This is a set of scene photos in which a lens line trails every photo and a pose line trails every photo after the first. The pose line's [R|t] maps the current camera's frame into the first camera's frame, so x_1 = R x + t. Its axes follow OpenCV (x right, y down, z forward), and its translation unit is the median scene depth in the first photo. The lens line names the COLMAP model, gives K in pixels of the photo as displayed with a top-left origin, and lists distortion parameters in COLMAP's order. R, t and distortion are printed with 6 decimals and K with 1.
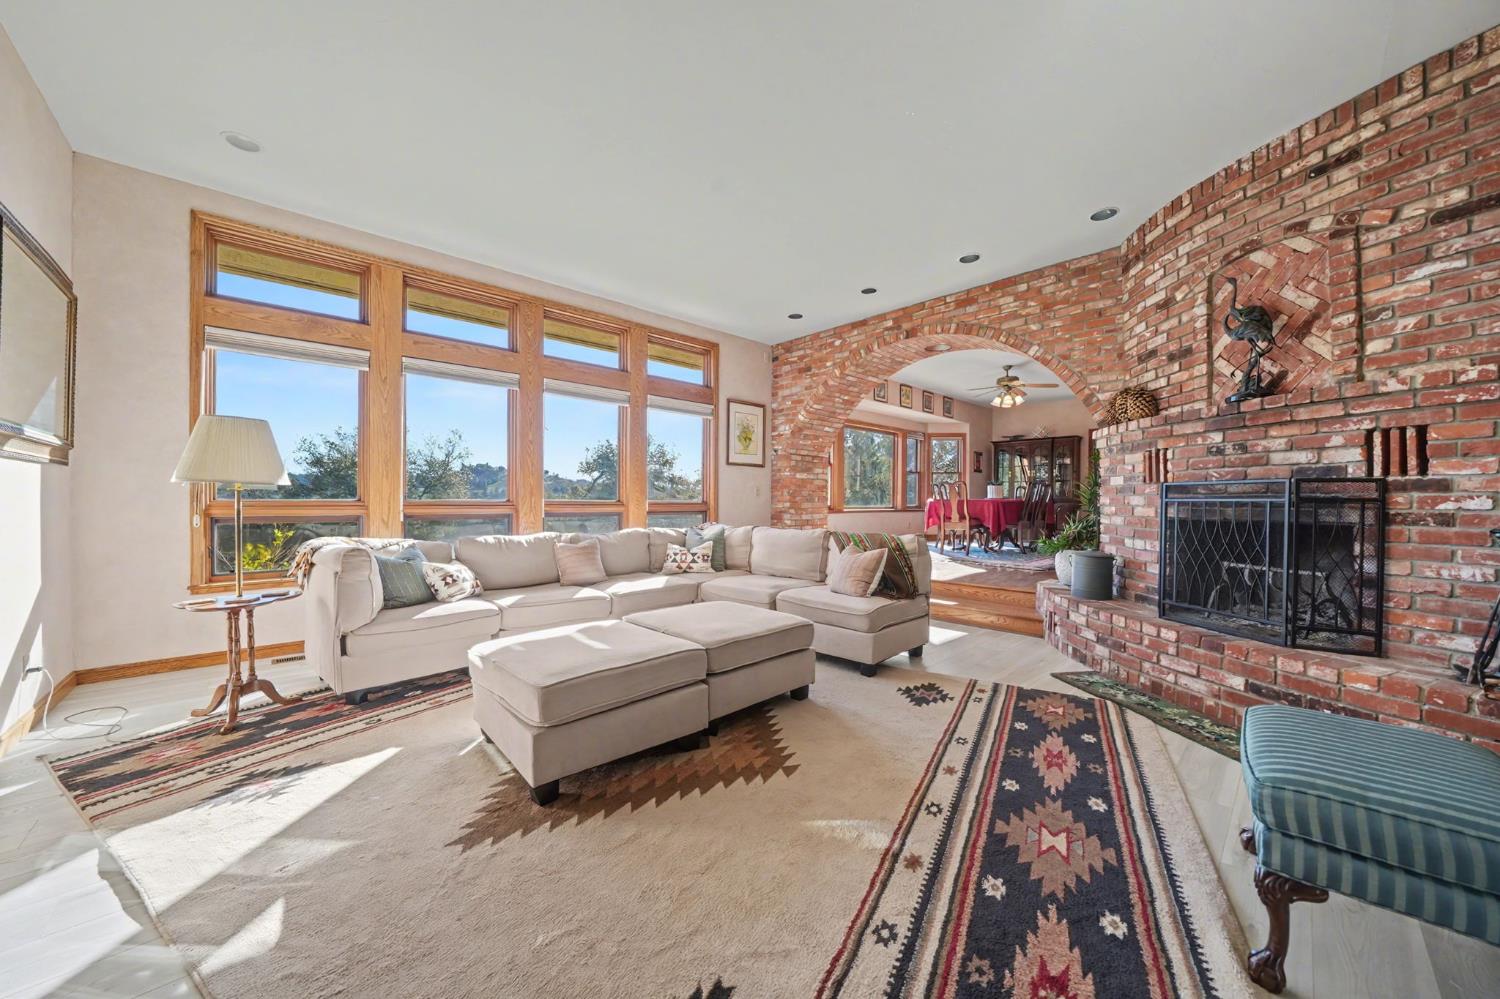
lens RADIAL K [[532.6, 0, 744.5], [0, 532.6, 502.8], [0, 0, 1]] dist [-0.023468, 0.002042]
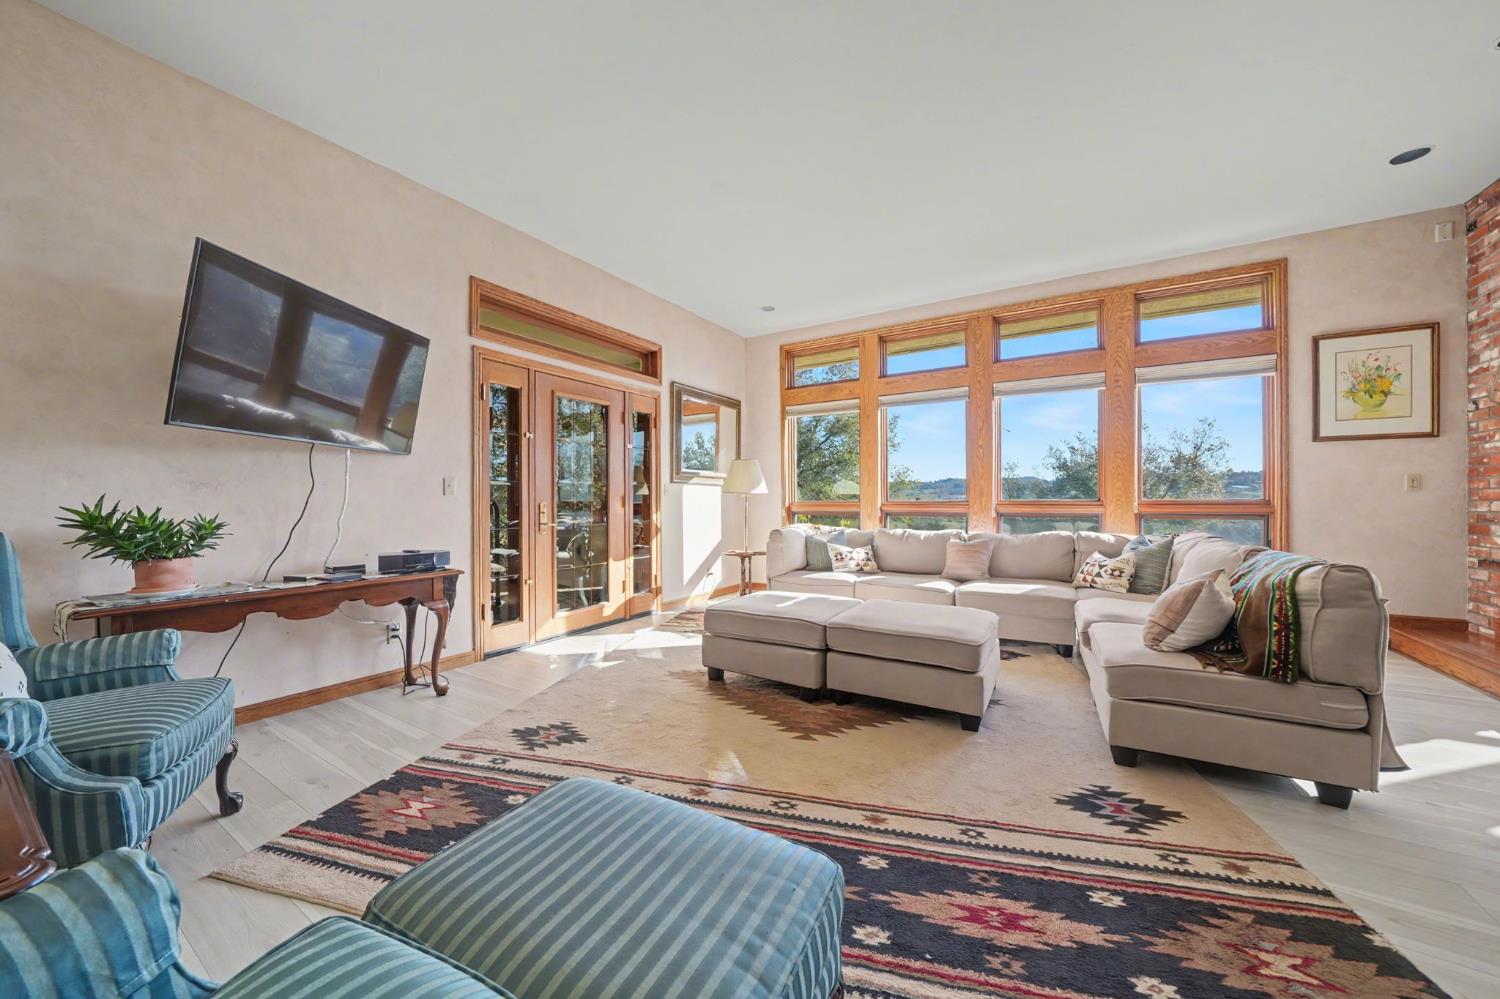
lens RADIAL K [[532.6, 0, 743.4], [0, 532.6, 502.5], [0, 0, 1]] dist [-0.023468, 0.002042]
pose [[0.257341, -0.001263, -0.966320, 0.719993], [0.001052, 0.999999, -0.001027, 0.000357], [0.966320, -0.000753, 0.257342, 0.361622]]
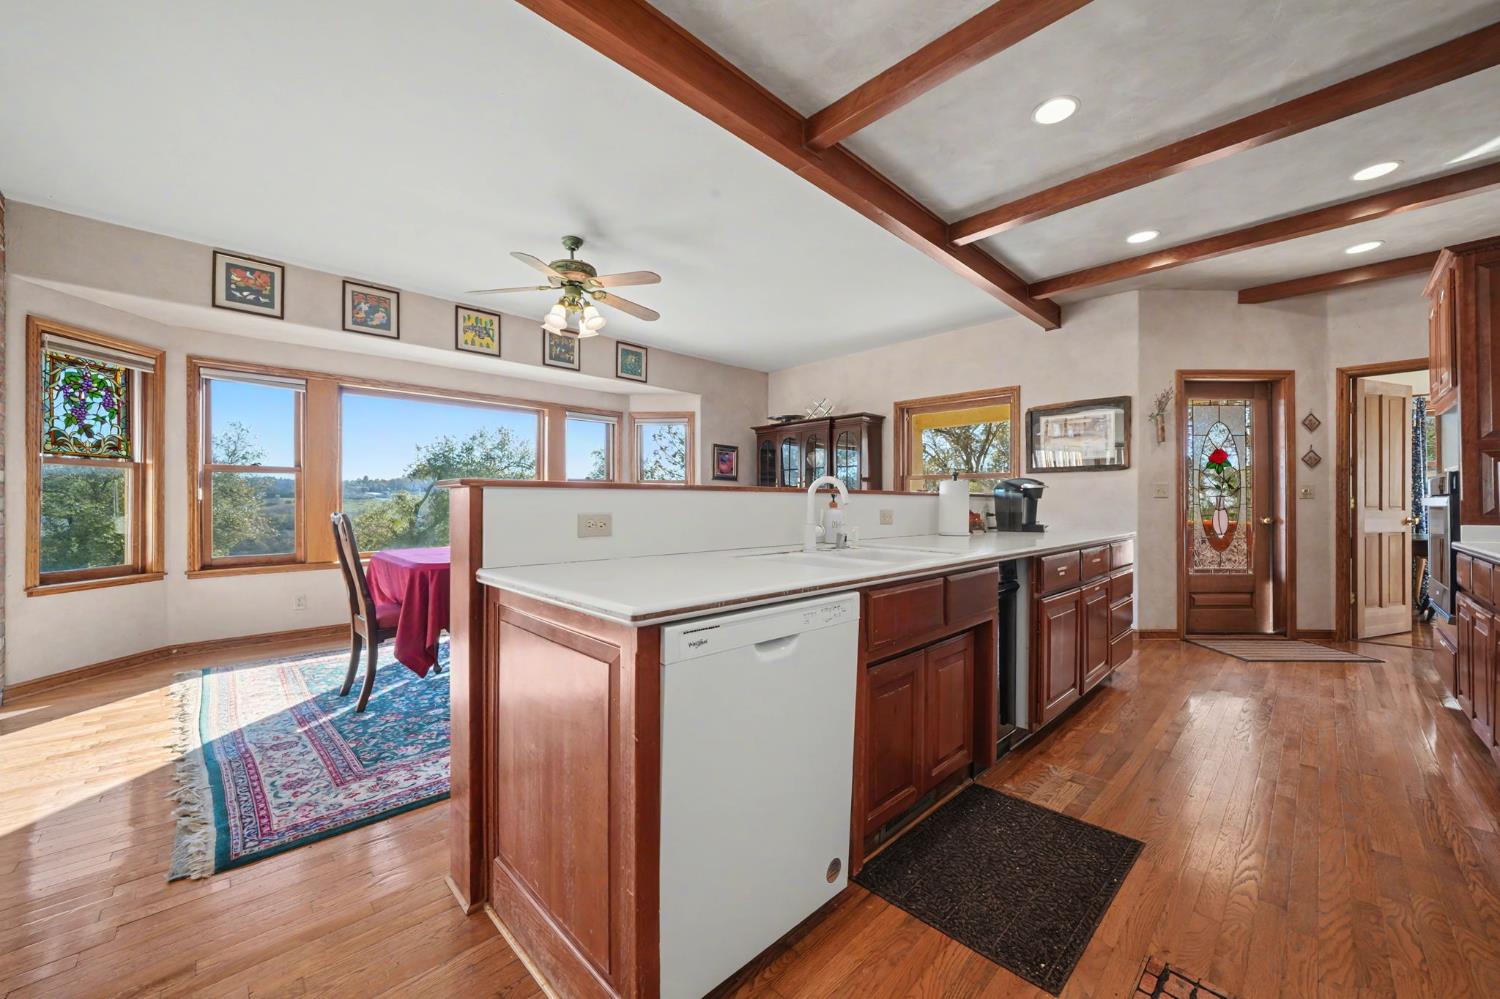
lens RADIAL K [[563.3, 0, 754.6], [0, 563.3, 503.3], [0, 0, 1]] dist [-0.001896, -0.000081]
pose [[0.999508, -0.004535, 0.031035, 1.466672], [0.004685, 0.999978, -0.004774, -0.093806], [-0.031012, 0.004917, 0.999507, 1.244666]]
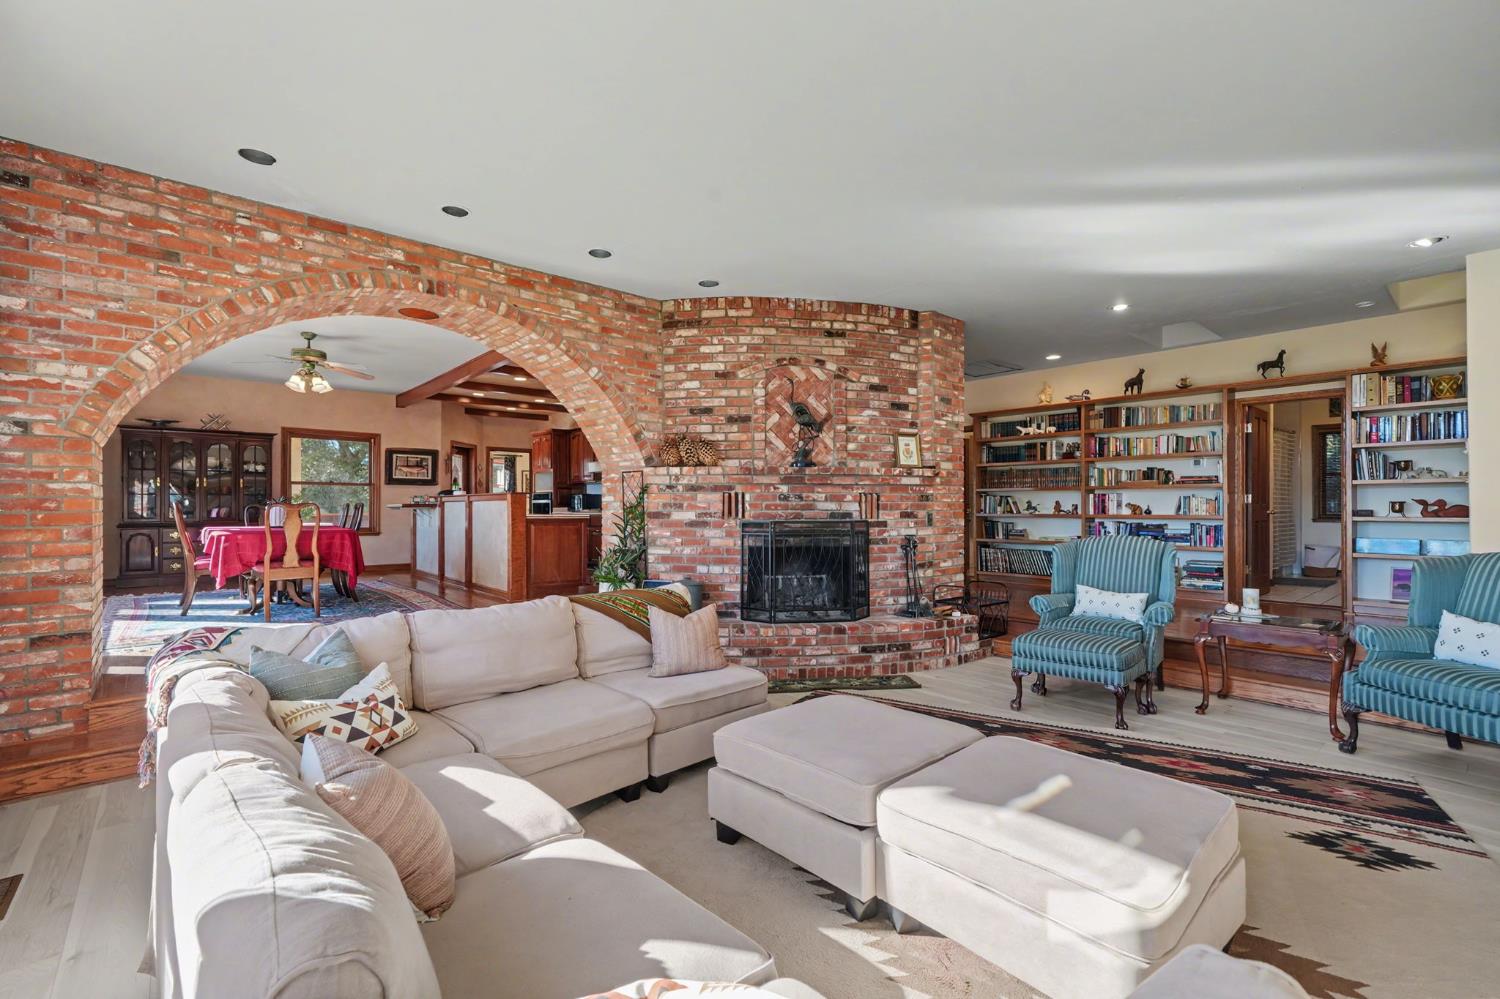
lens RADIAL K [[658.0, 0, 744.2], [0, 658.0, 505.1], [0, 0, 1]] dist [0.008156, 0.000640]
pose [[0.032430, -0.000336, 0.999474, -0.801616], [0.007104, 0.999975, 0.000105, -0.072705], [-0.999449, 0.007097, 0.032432, 0.947129]]
